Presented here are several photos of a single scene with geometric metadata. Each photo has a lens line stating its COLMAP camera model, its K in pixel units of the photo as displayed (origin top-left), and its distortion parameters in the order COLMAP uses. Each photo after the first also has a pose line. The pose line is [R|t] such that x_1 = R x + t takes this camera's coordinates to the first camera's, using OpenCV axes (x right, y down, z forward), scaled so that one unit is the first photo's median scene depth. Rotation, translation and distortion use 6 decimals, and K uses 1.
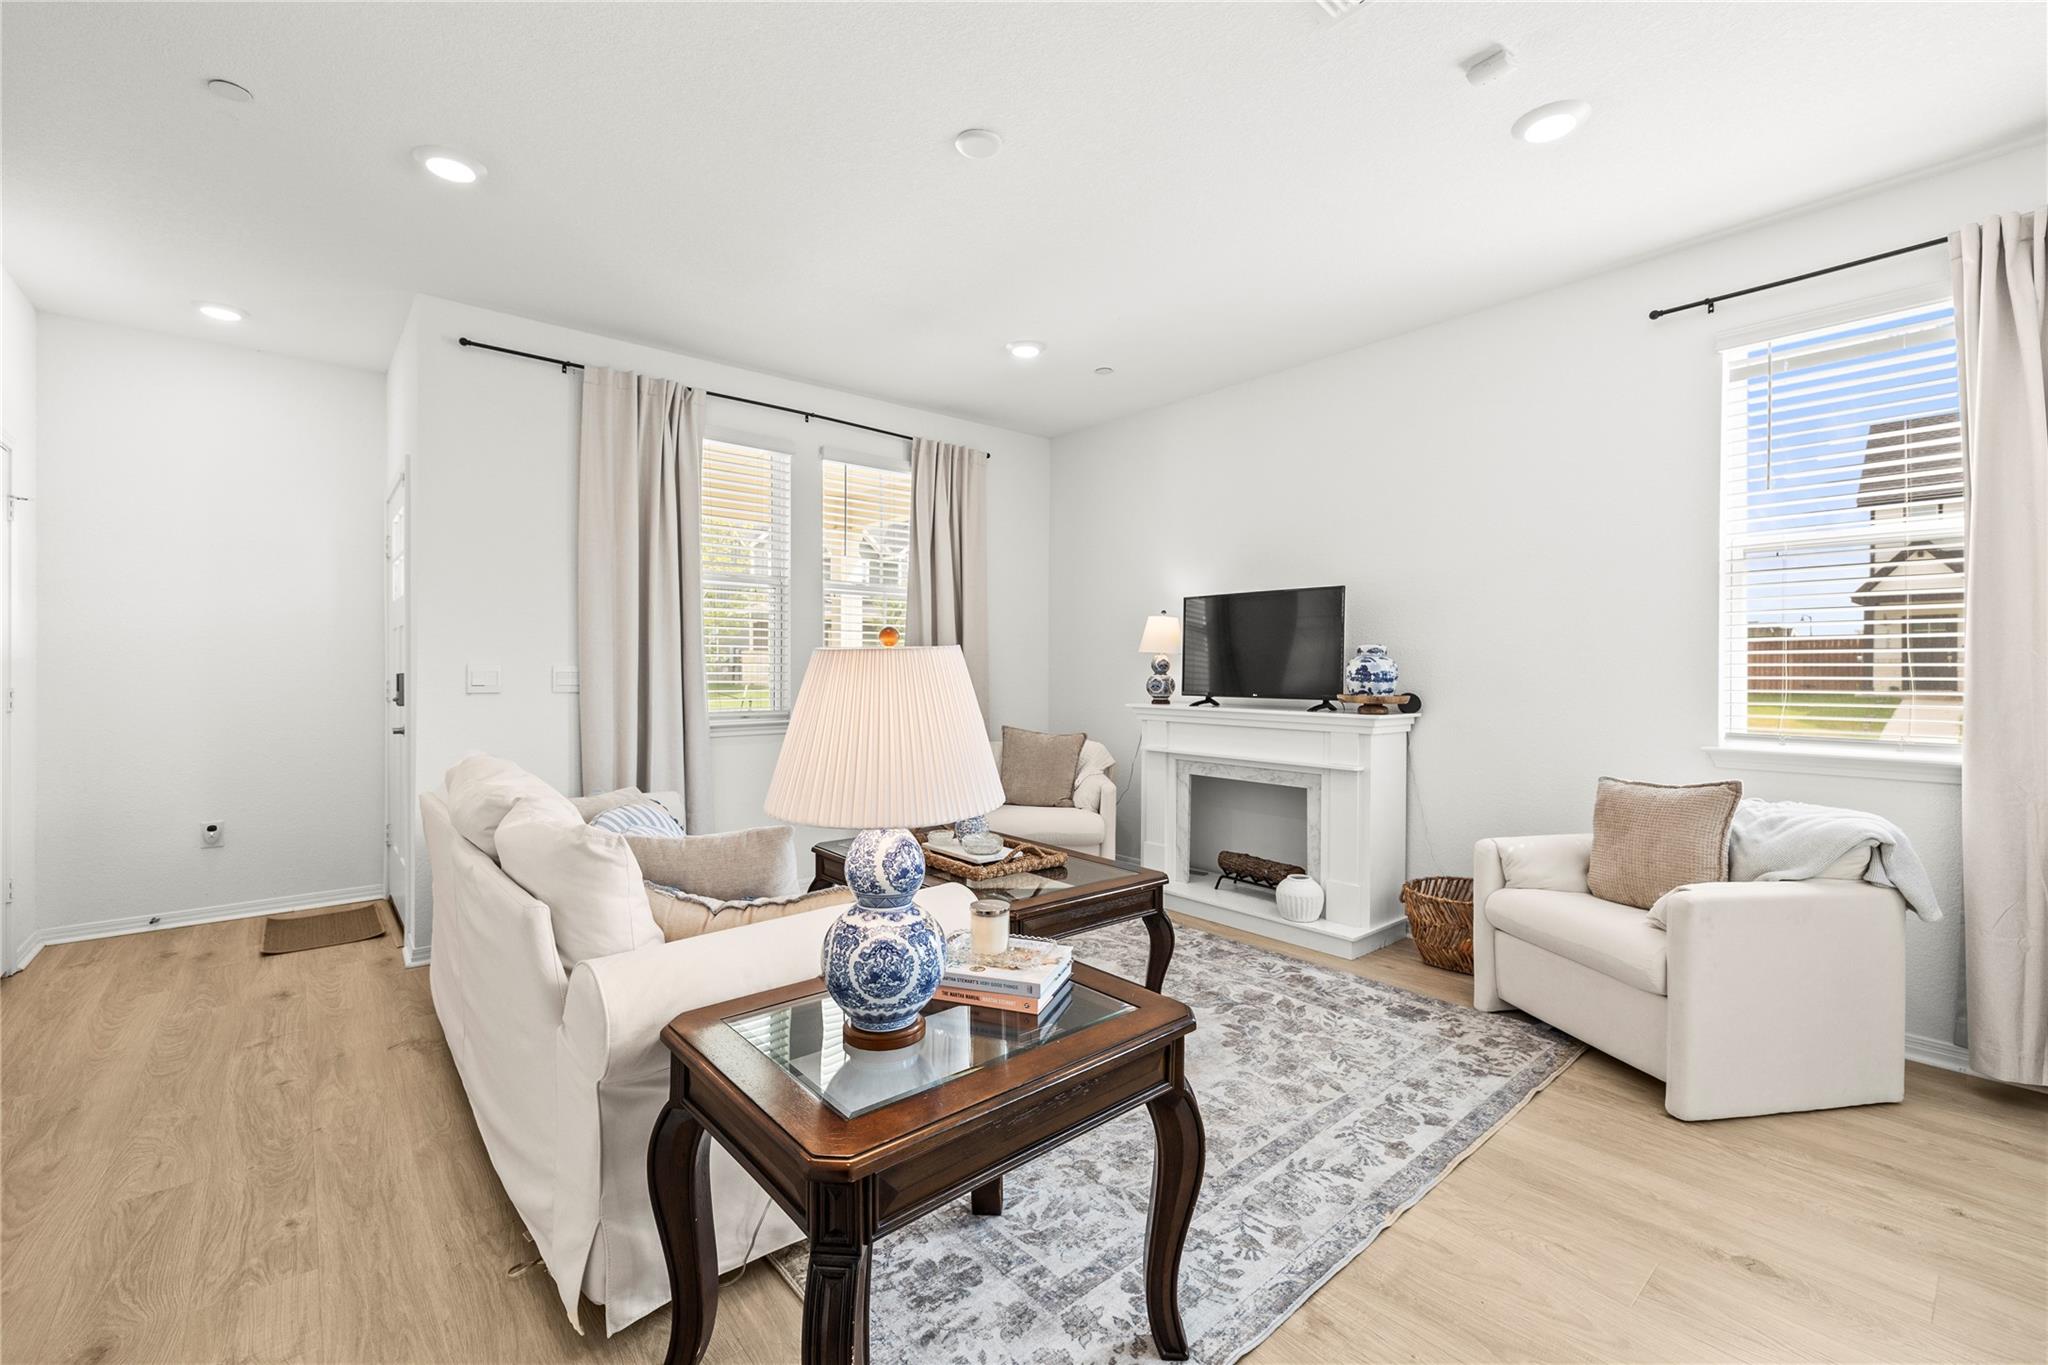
lens RADIAL K [[873.0, 0, 1024.3], [0, 873.0, 674.4], [0, 0, 1]] dist [-0.000076, 0.000213]
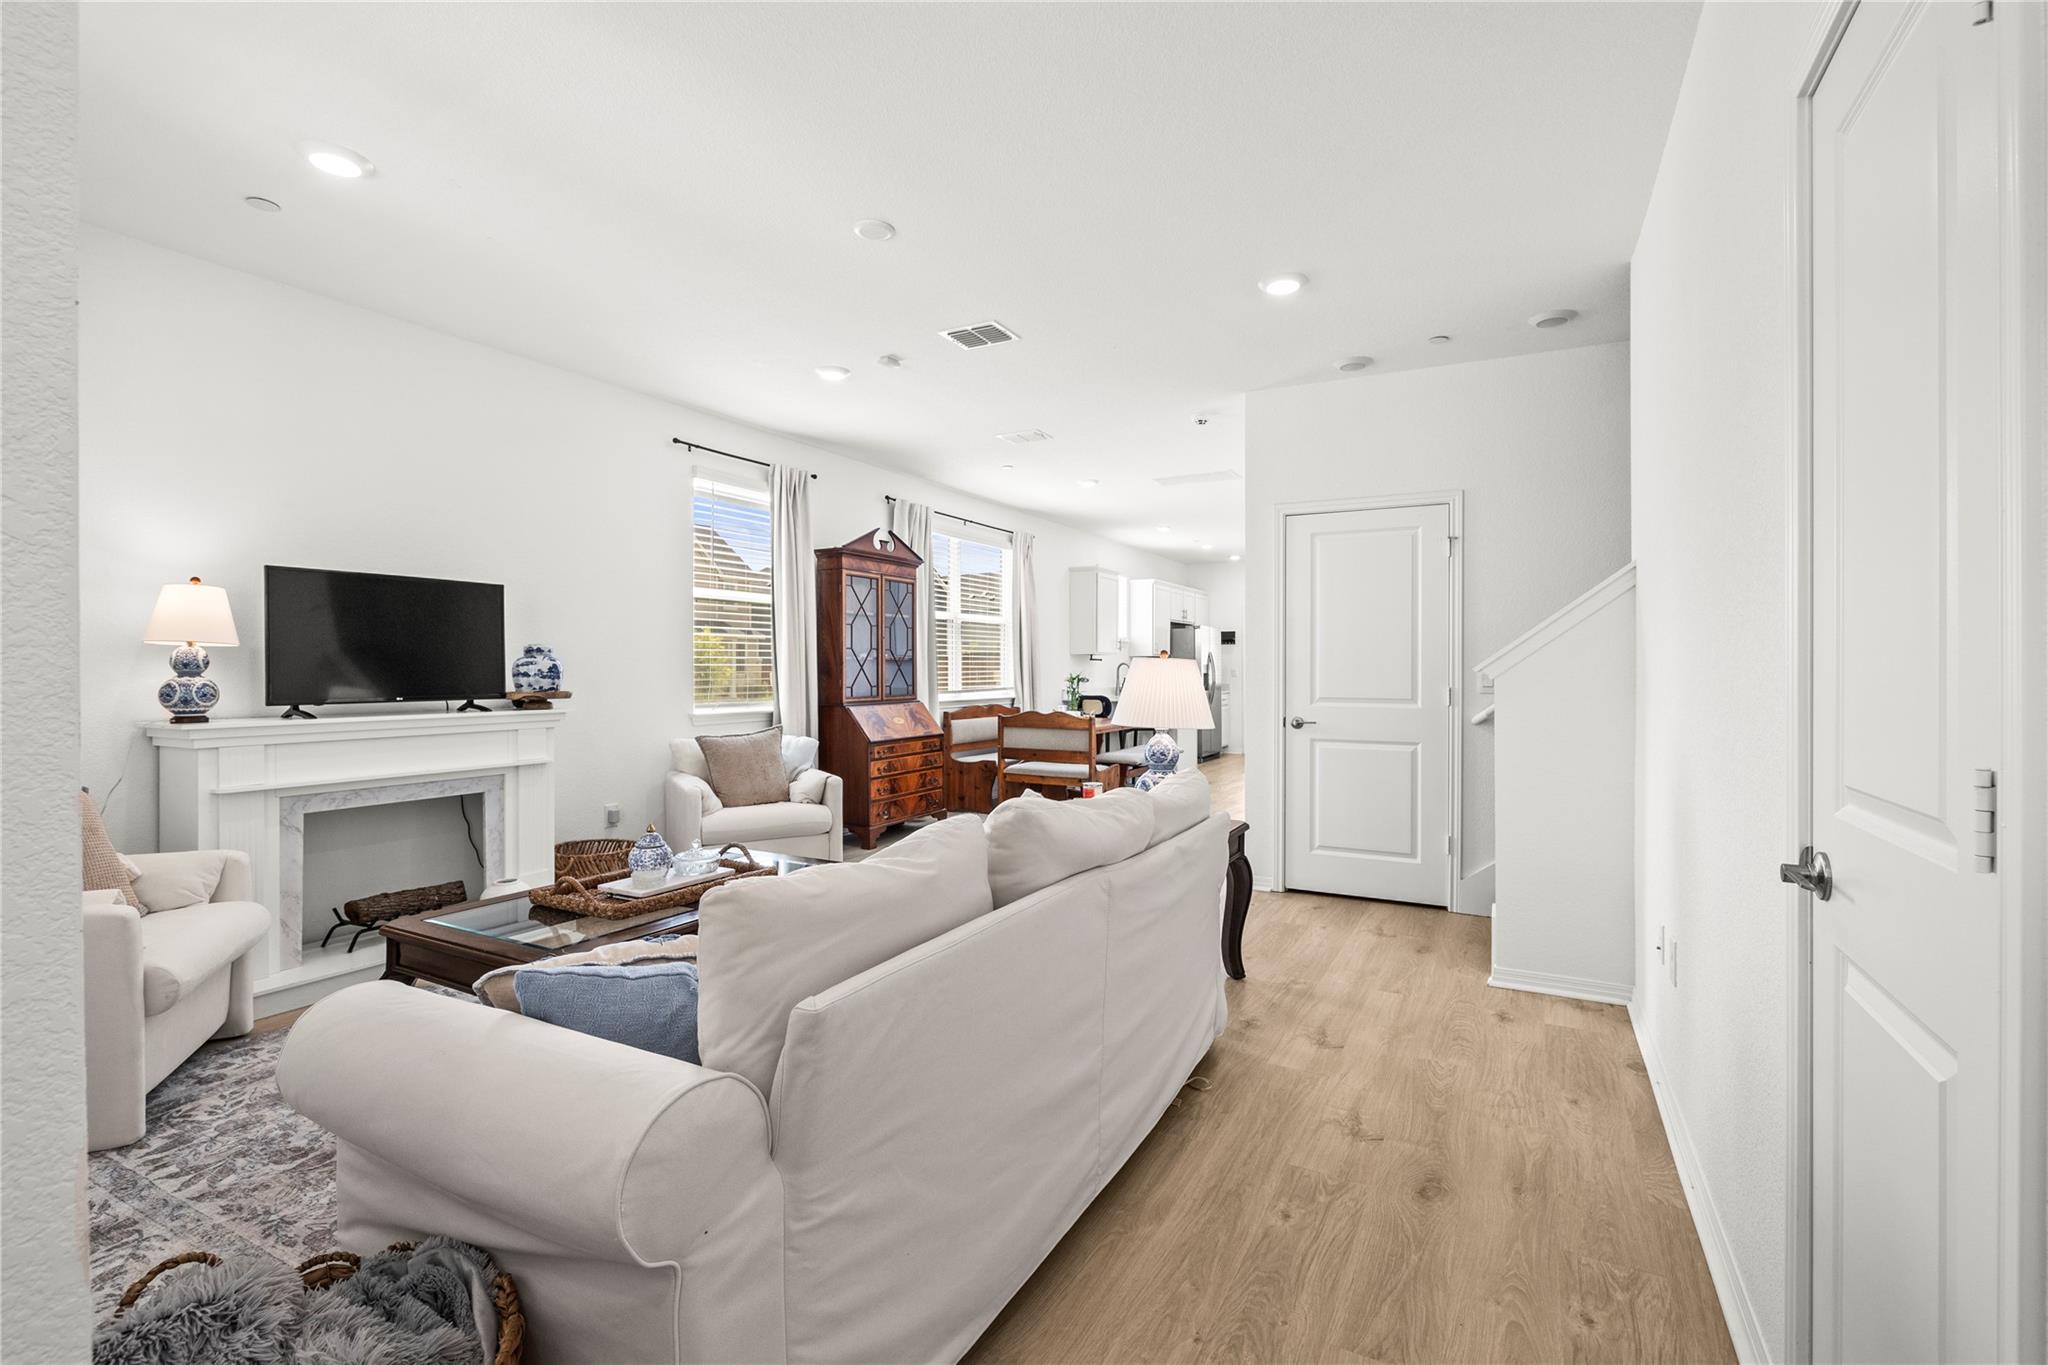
lens RADIAL K [[926.6, 0, 1024.0], [0, 926.6, 682.5], [0, 0, 1]] dist [-0.000716, -0.000054]
pose [[-0.367186, -0.020725, 0.929916, -0.855898], [0.003768, 0.999710, 0.023768, -0.012088], [-0.930140, 0.012231, -0.367002, 0.832227]]
